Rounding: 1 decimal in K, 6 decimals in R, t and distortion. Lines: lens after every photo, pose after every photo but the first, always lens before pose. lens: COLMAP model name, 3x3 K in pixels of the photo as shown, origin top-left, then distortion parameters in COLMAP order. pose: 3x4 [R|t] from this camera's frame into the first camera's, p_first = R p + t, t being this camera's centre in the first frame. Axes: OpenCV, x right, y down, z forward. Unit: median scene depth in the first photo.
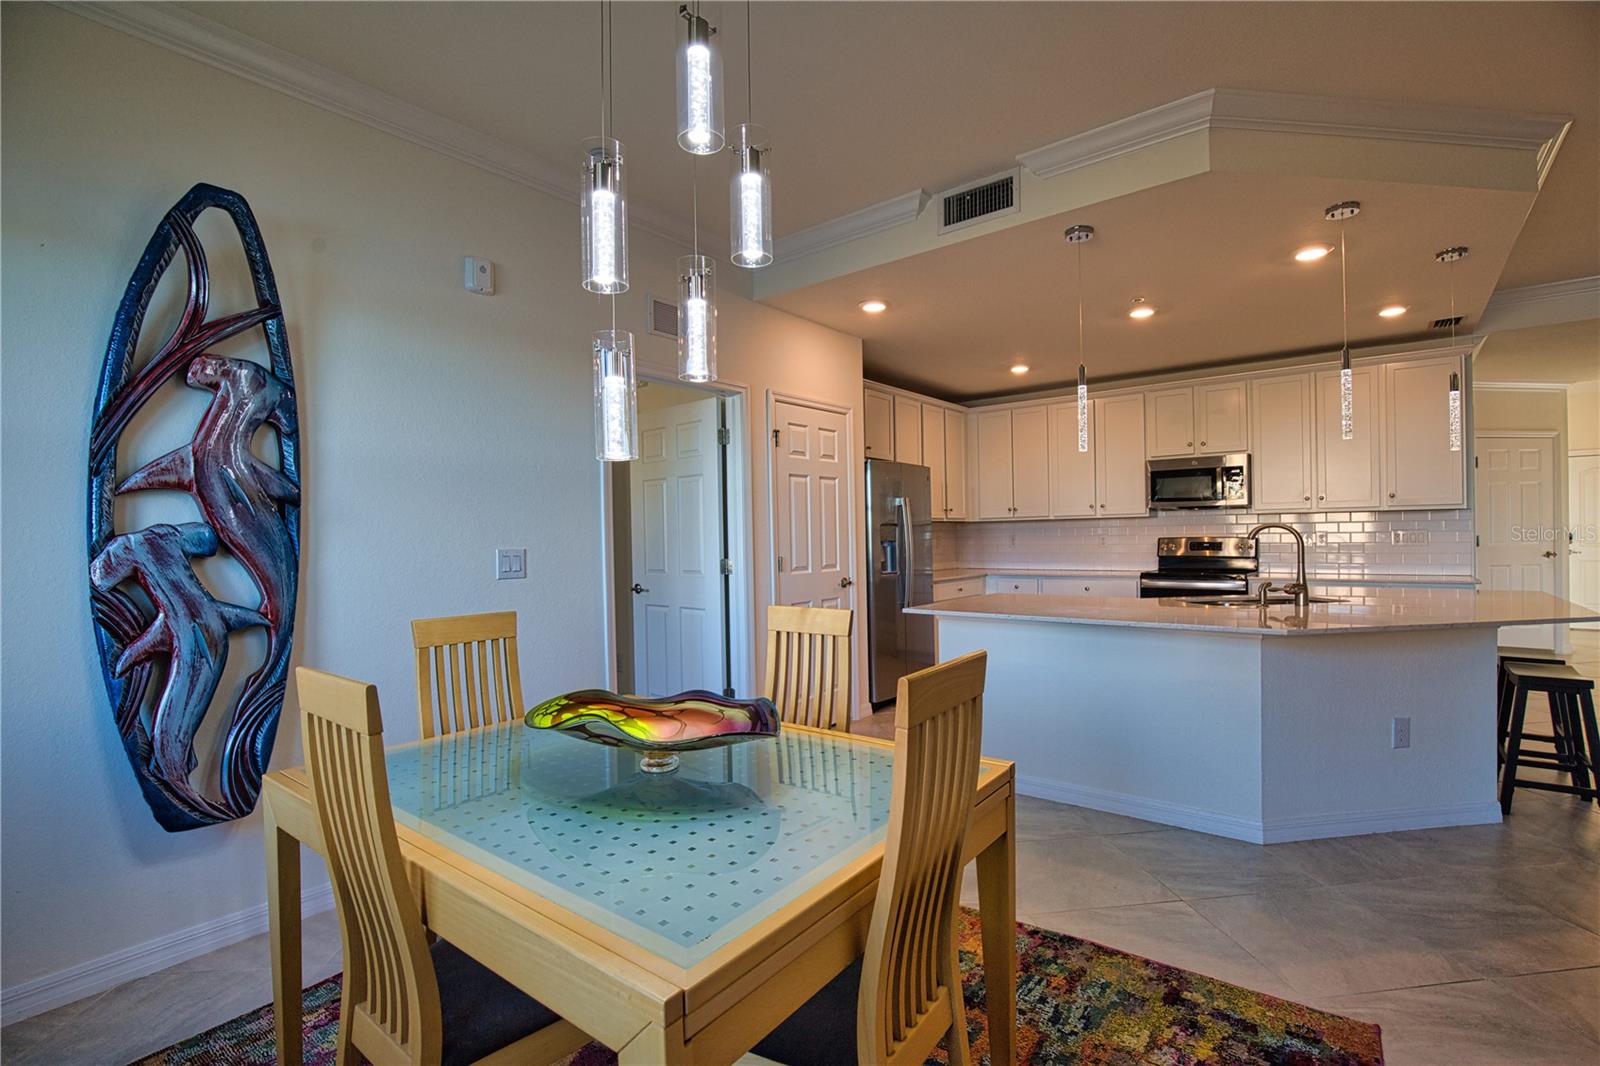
lens RADIAL K [[730.8, 0, 816.6], [0, 730.8, 540.6], [0, 0, 1]] dist [-0.035842, 0.007072]
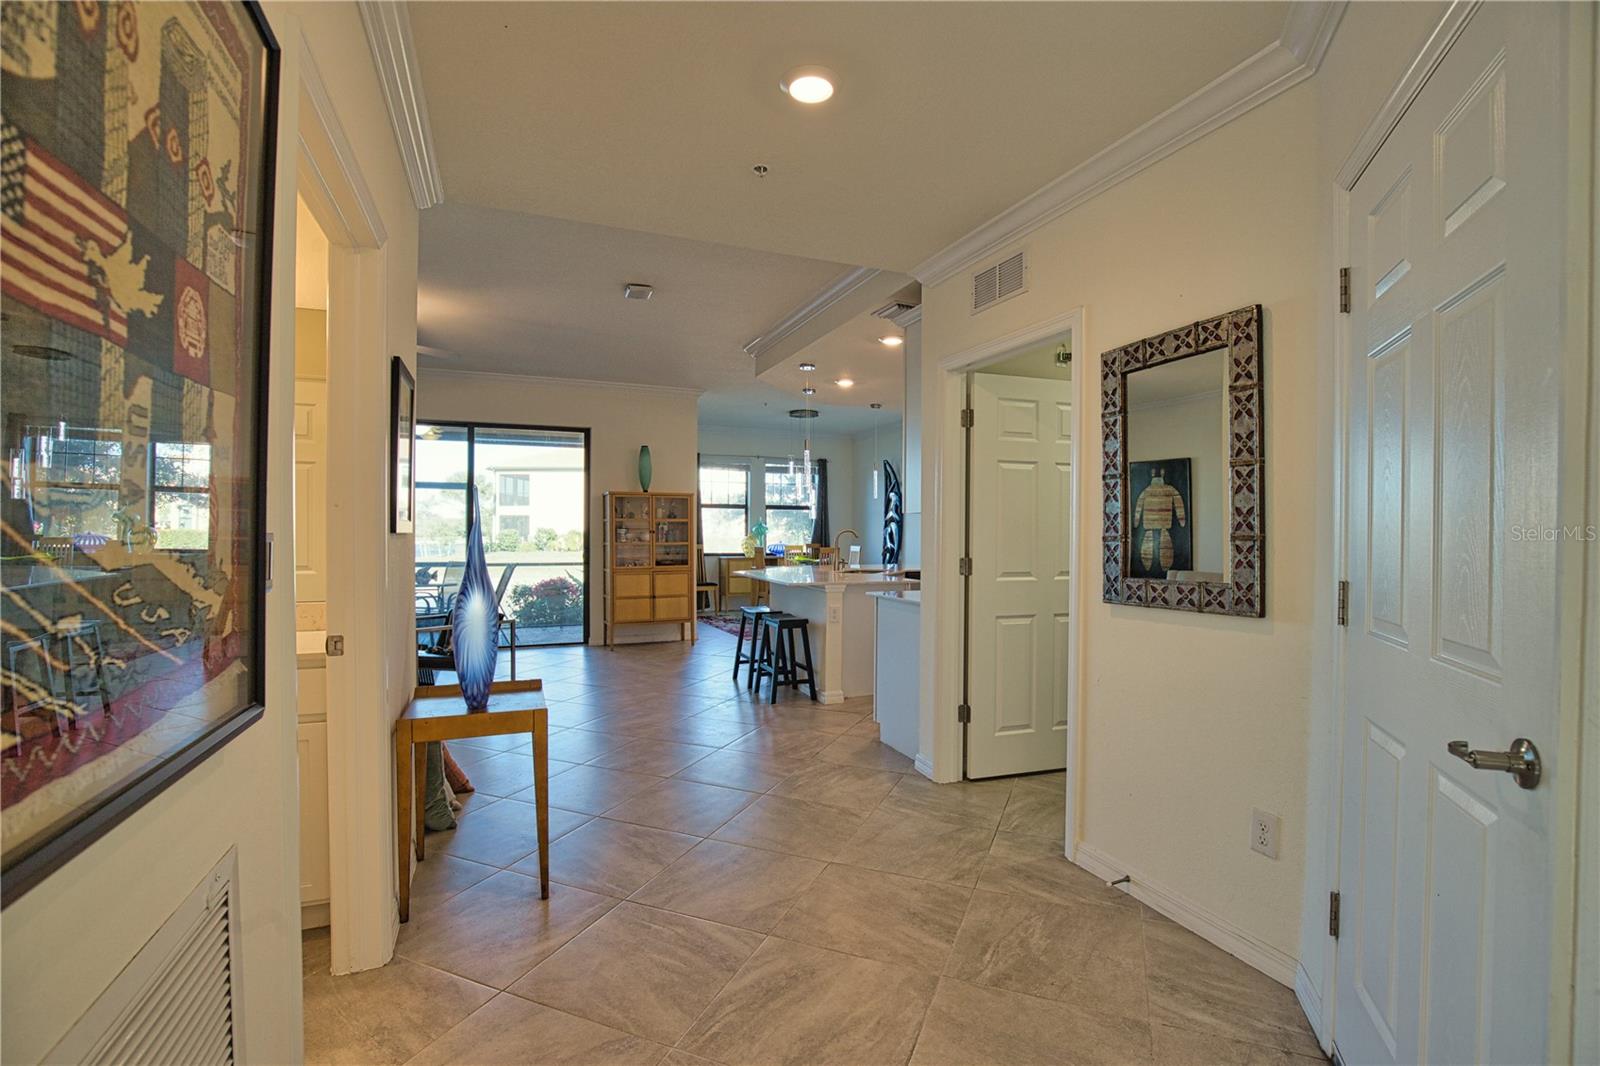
lens RADIAL K [[730.8, 0, 811.4], [0, 730.8, 536.3], [0, 0, 1]] dist [-0.035842, 0.007072]
pose [[-0.483260, 0.020896, -0.875227, 1.859818], [-0.003622, 0.999659, 0.025867, -0.043004], [0.875469, 0.015671, -0.483020, 1.435651]]
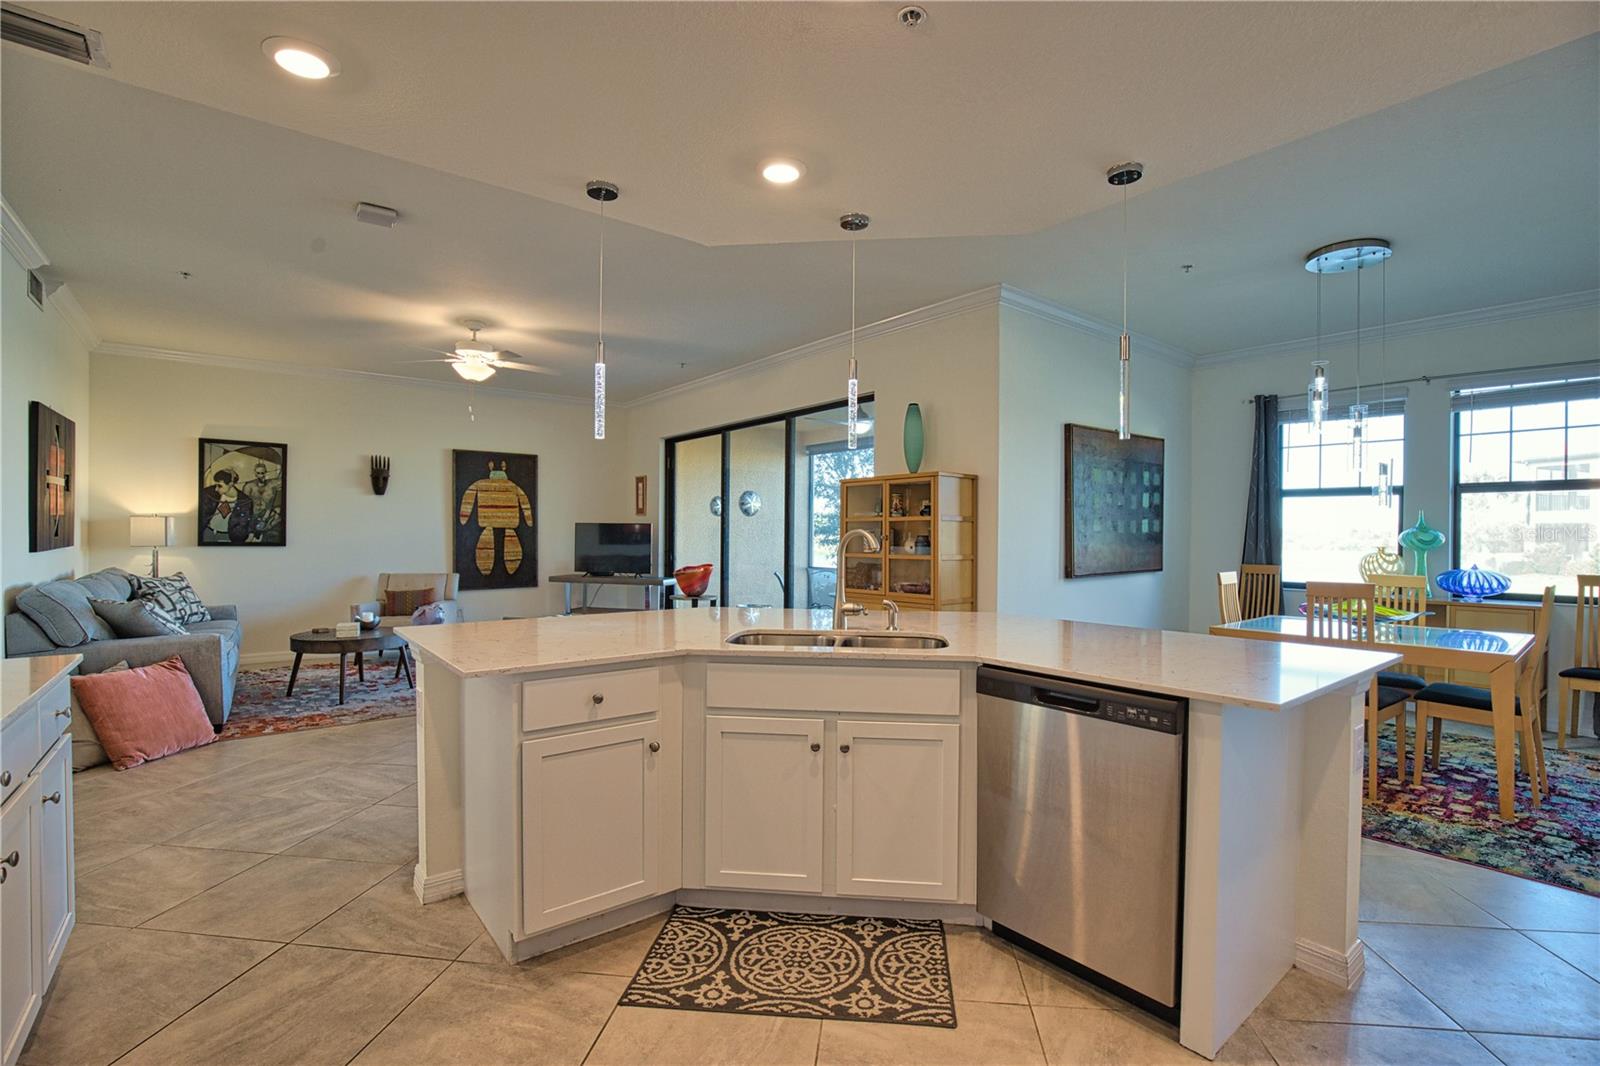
lens RADIAL K [[730.8, 0, 810.2], [0, 730.8, 538.4], [0, 0, 1]] dist [-0.035842, 0.007072]
pose [[-0.974371, 0.008792, 0.224776, 0.383819], [0.010513, 0.999924, 0.006461, -0.016264], [-0.224702, 0.008659, -0.974389, 1.367013]]
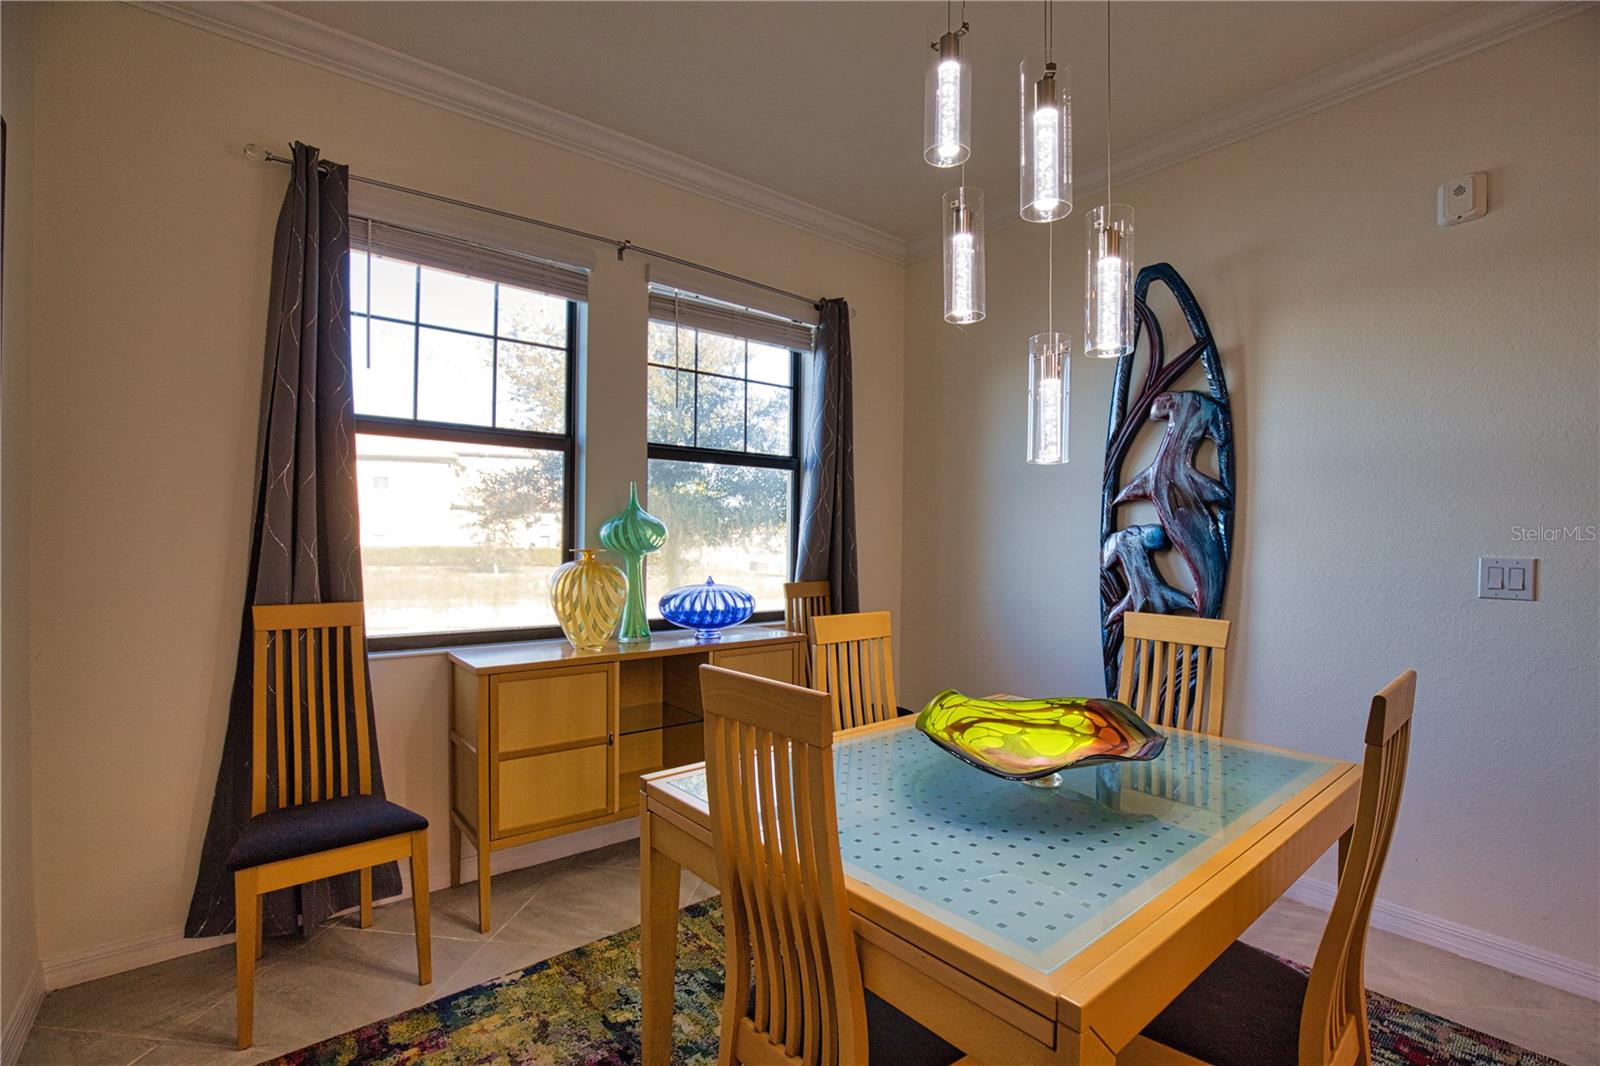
lens RADIAL K [[730.8, 0, 813.5], [0, 730.8, 542.9], [0, 0, 1]] dist [-0.035842, 0.007072]
pose [[-0.214558, 0.022655, -0.976449, 0.277188], [-0.012133, 0.999592, 0.025858, -0.008630], [0.976636, 0.017395, -0.214195, 0.323437]]
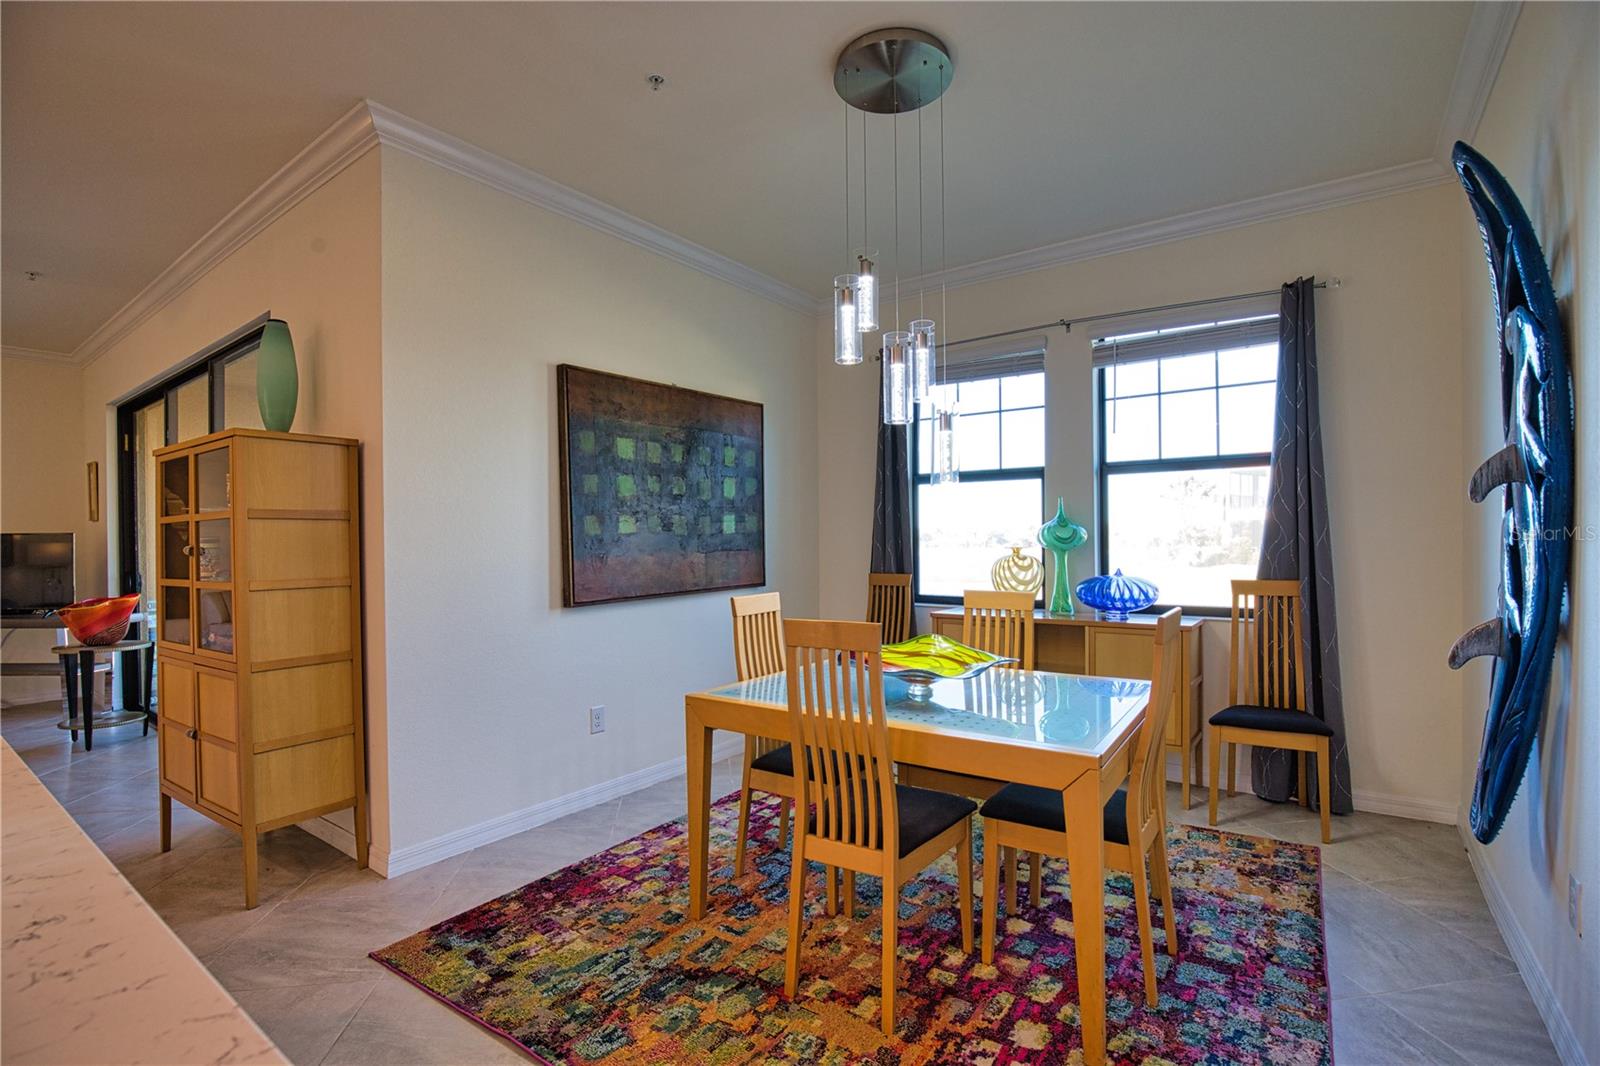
lens RADIAL K [[730.8, 0, 813.2], [0, 730.8, 543.1], [0, 0, 1]] dist [-0.035842, 0.007072]
pose [[-0.998639, 0.028716, -0.043530, 0.023271], [0.028272, 0.999542, 0.010794, -0.006593], [0.043820, 0.009548, -0.998994, 0.890882]]
